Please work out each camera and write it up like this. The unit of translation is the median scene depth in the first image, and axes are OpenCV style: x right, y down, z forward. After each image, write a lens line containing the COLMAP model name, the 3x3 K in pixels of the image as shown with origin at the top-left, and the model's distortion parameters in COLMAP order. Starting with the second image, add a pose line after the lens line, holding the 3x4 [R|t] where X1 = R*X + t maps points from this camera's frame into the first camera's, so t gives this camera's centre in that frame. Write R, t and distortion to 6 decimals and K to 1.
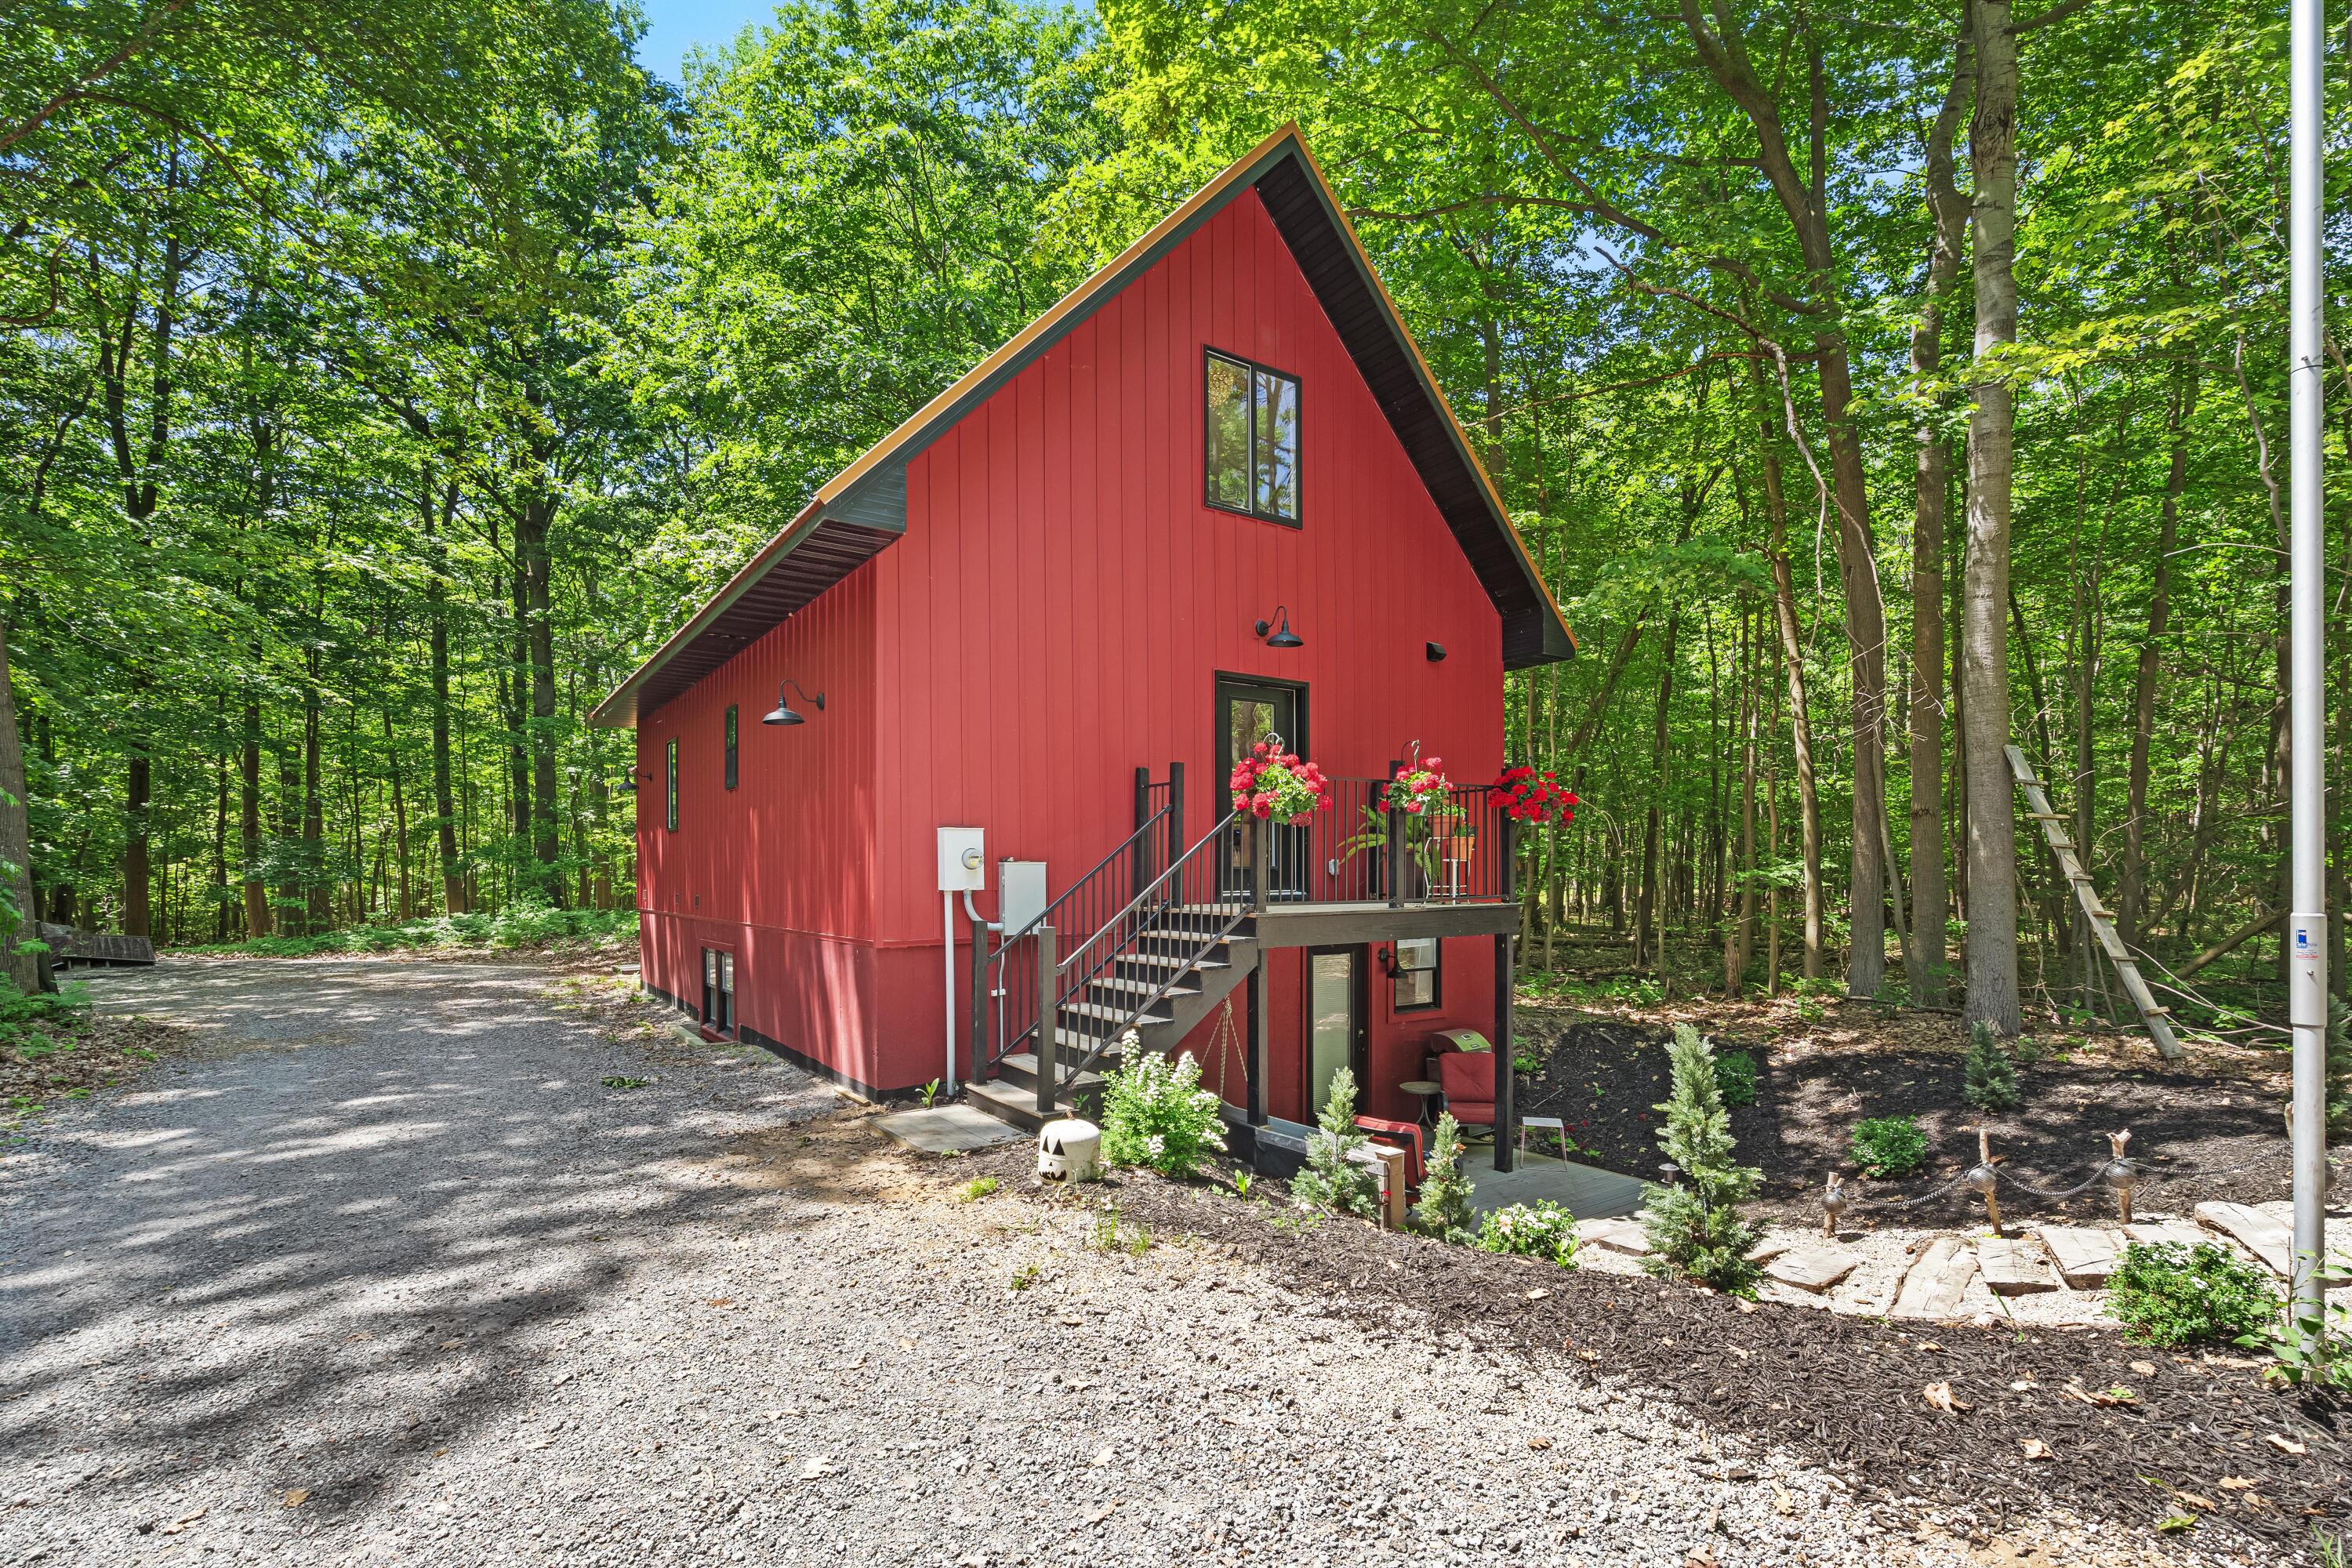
lens RADIAL K [[1105.3, 0, 1179.3], [0, 1105.3, 862.2], [0, 0, 1]] dist [-0.001053, 0.000492]
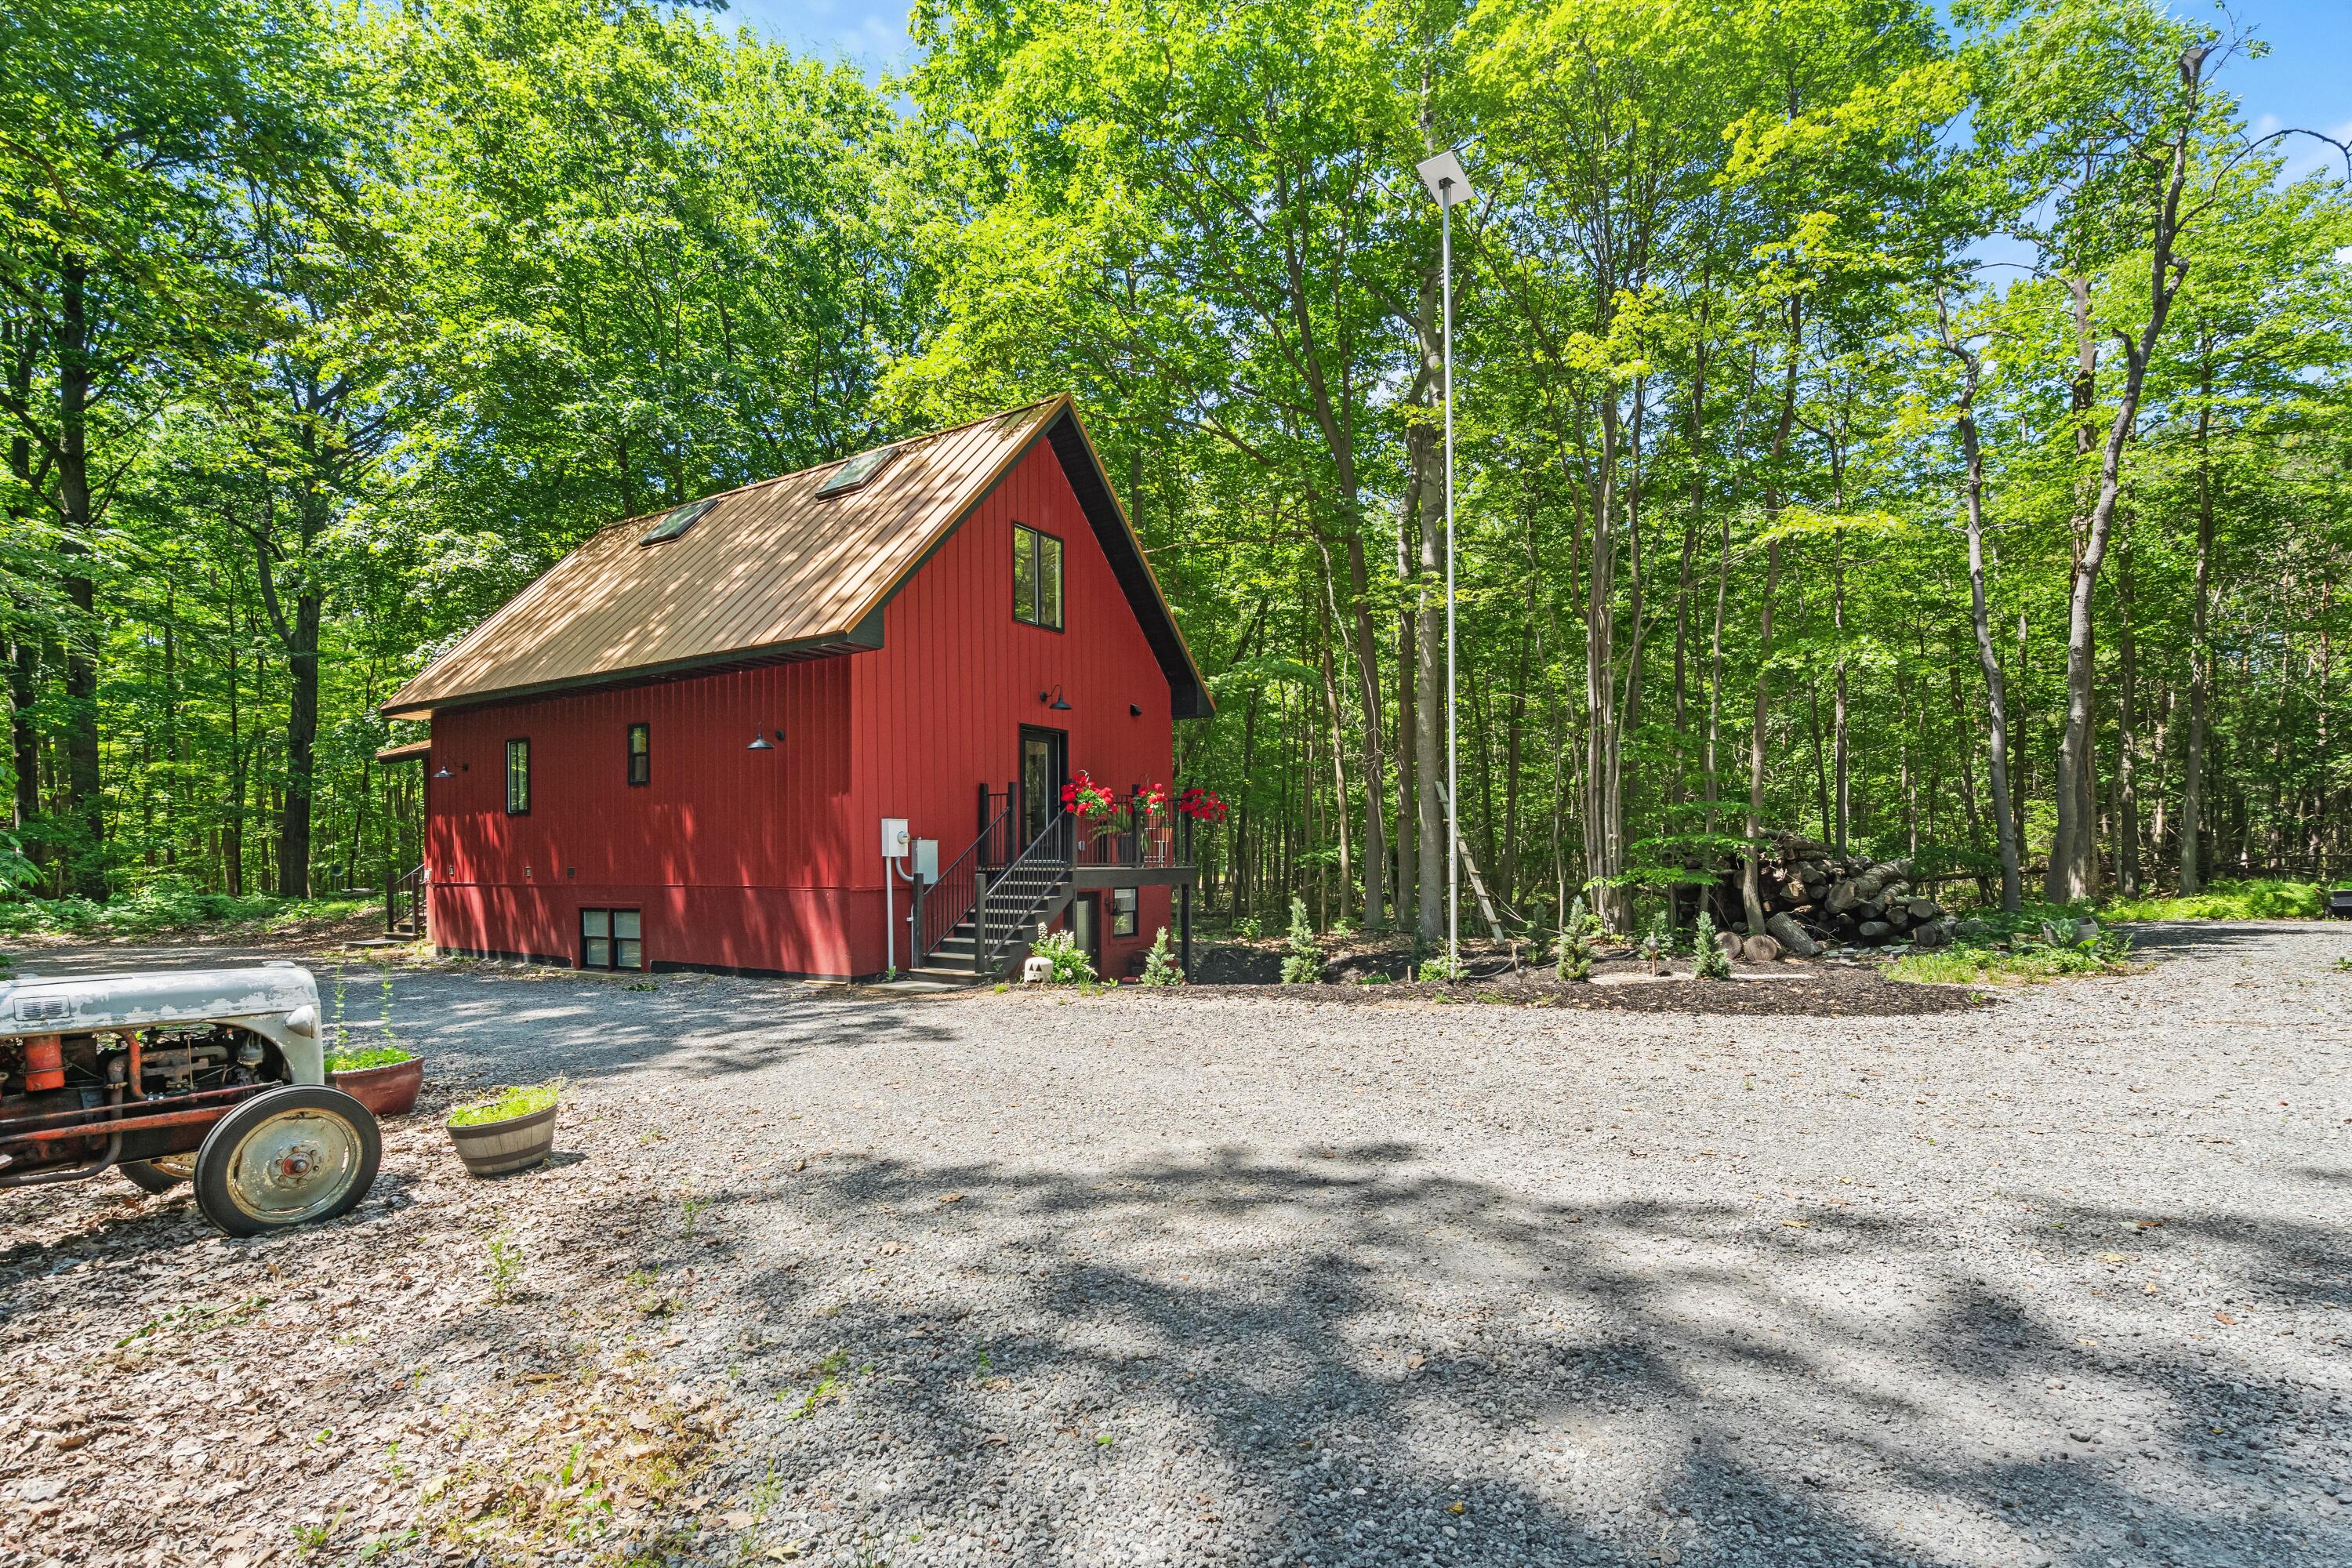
lens RADIAL K [[1150.5, 0, 1177.3], [0, 1150.5, 806.0], [0, 0, 1]] dist [0.002956, 0.000185]
pose [[0.935482, 0.019515, 0.352835, -0.340525], [-0.006426, 0.999248, -0.038231, 0.010275], [-0.353316, 0.033497, 0.934904, -0.645577]]
